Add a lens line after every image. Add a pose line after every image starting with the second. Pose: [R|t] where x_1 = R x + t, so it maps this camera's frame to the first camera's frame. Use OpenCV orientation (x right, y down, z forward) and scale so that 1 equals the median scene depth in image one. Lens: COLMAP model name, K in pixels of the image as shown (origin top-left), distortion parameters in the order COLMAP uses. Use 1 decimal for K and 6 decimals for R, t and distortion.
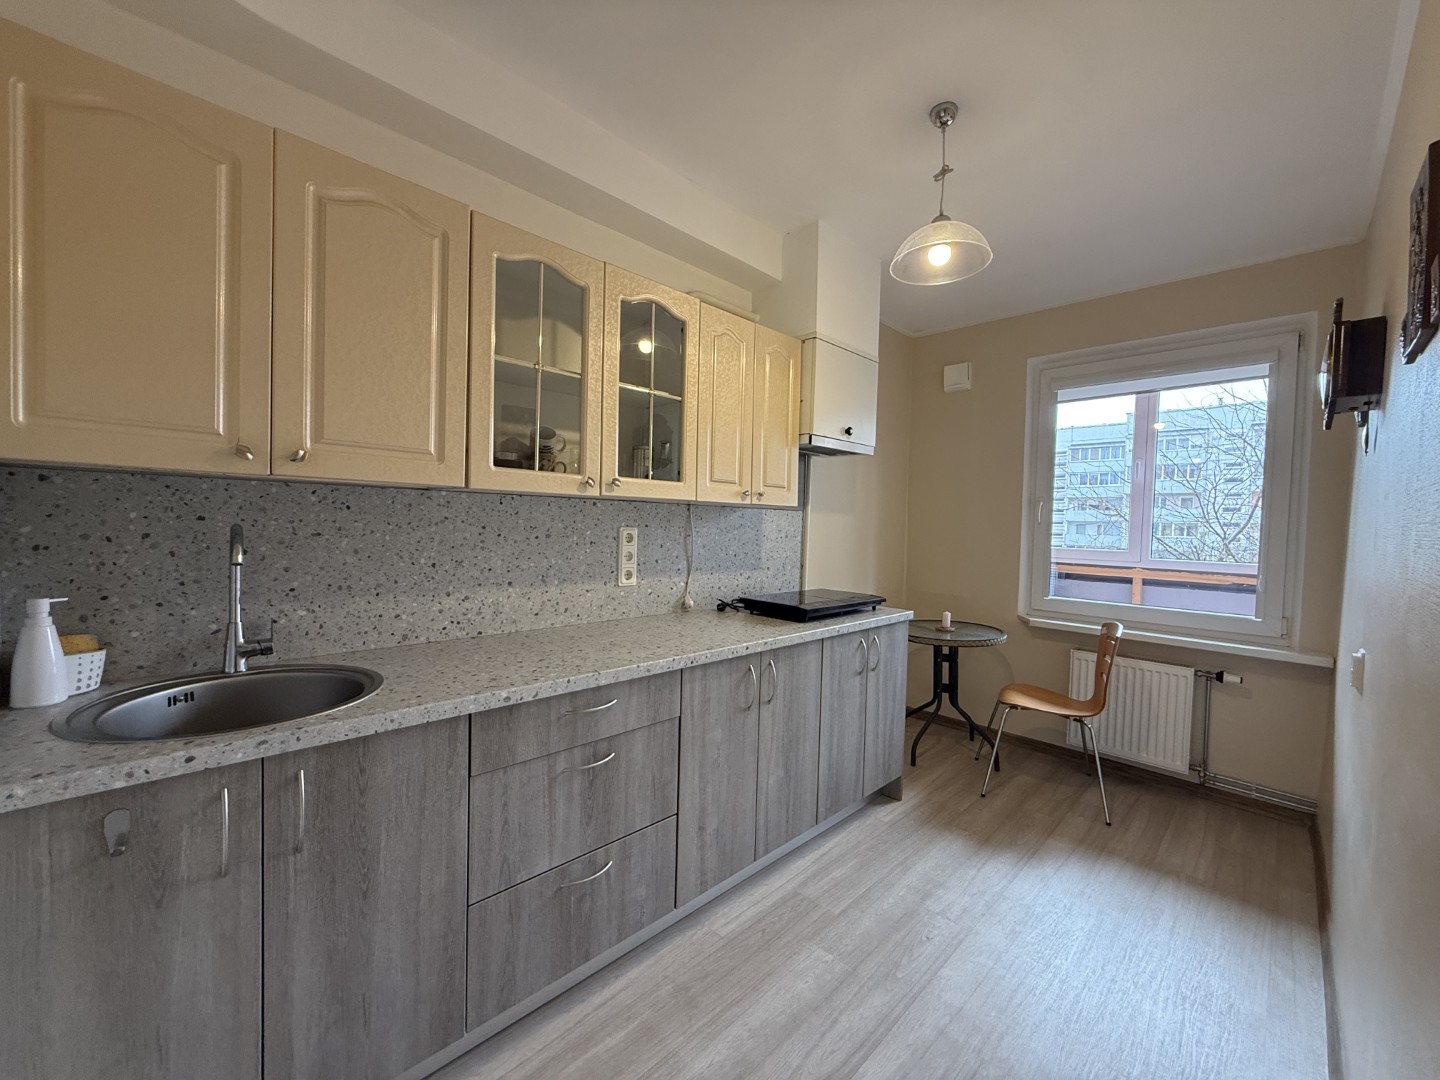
lens RADIAL K [[572.6, 0, 721.2], [0, 572.6, 540.0], [0, 0, 1]] dist [-0.000749, 0.000028]
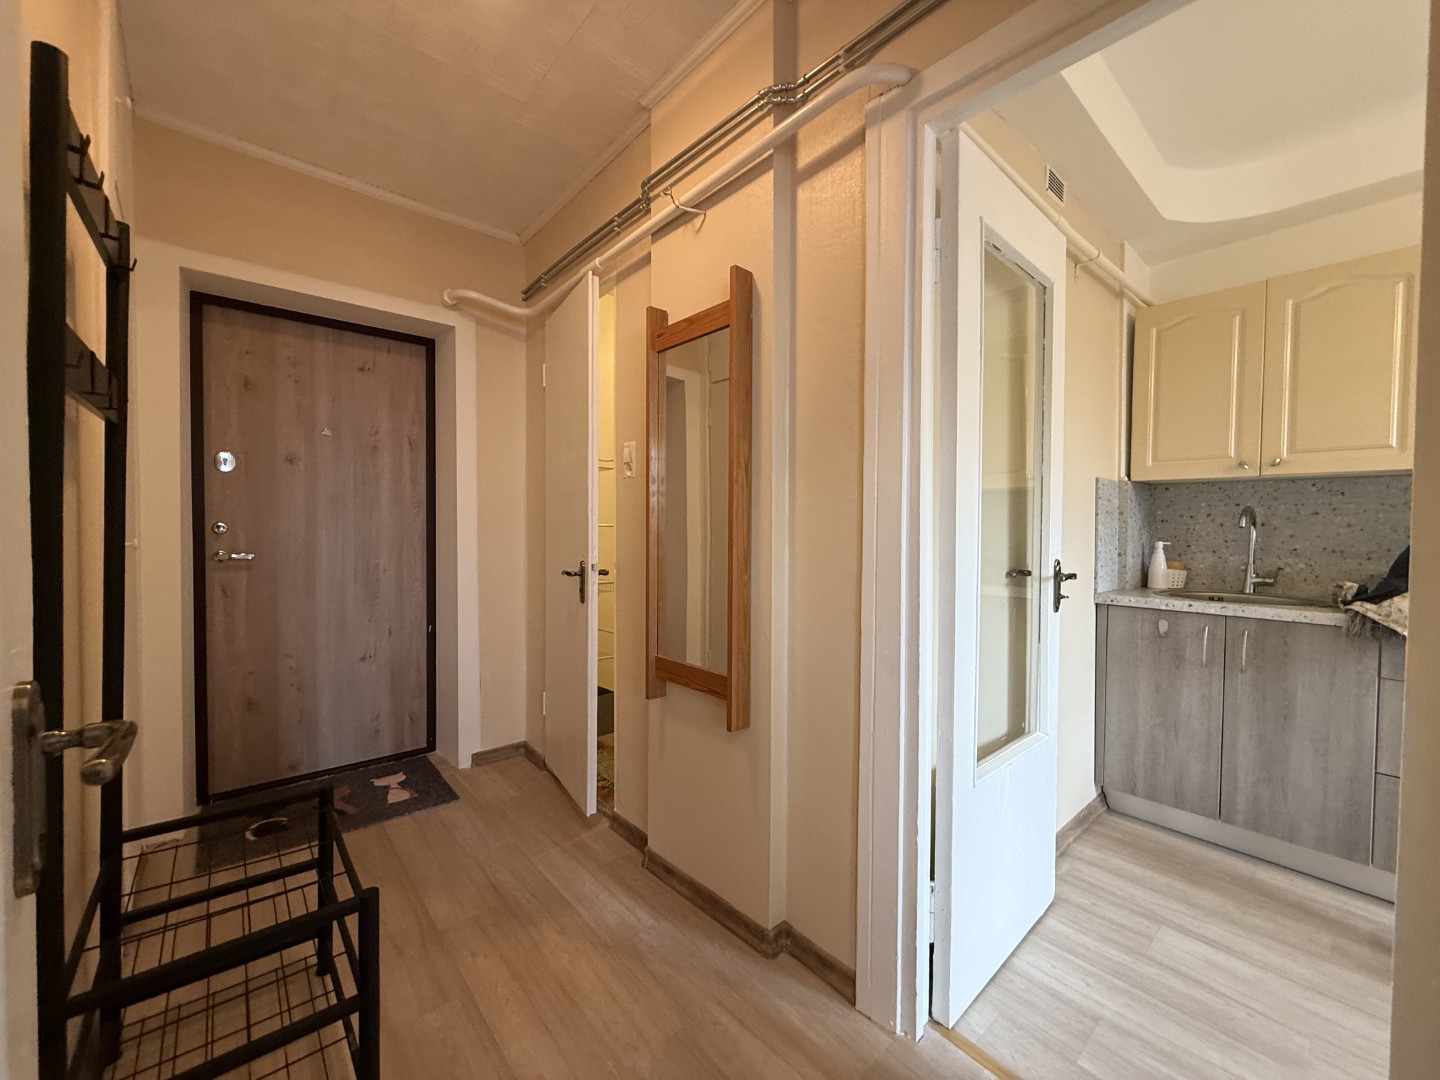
lens RADIAL K [[572.6, 0, 721.2], [0, 572.6, 539.3], [0, 0, 1]] dist [-0.000749, 0.000028]
pose [[-0.071464, -0.002863, -0.997439, 1.104554], [-0.043435, 0.999056, 0.000244, 0.156079], [0.996497, 0.043341, -0.071521, -0.523974]]
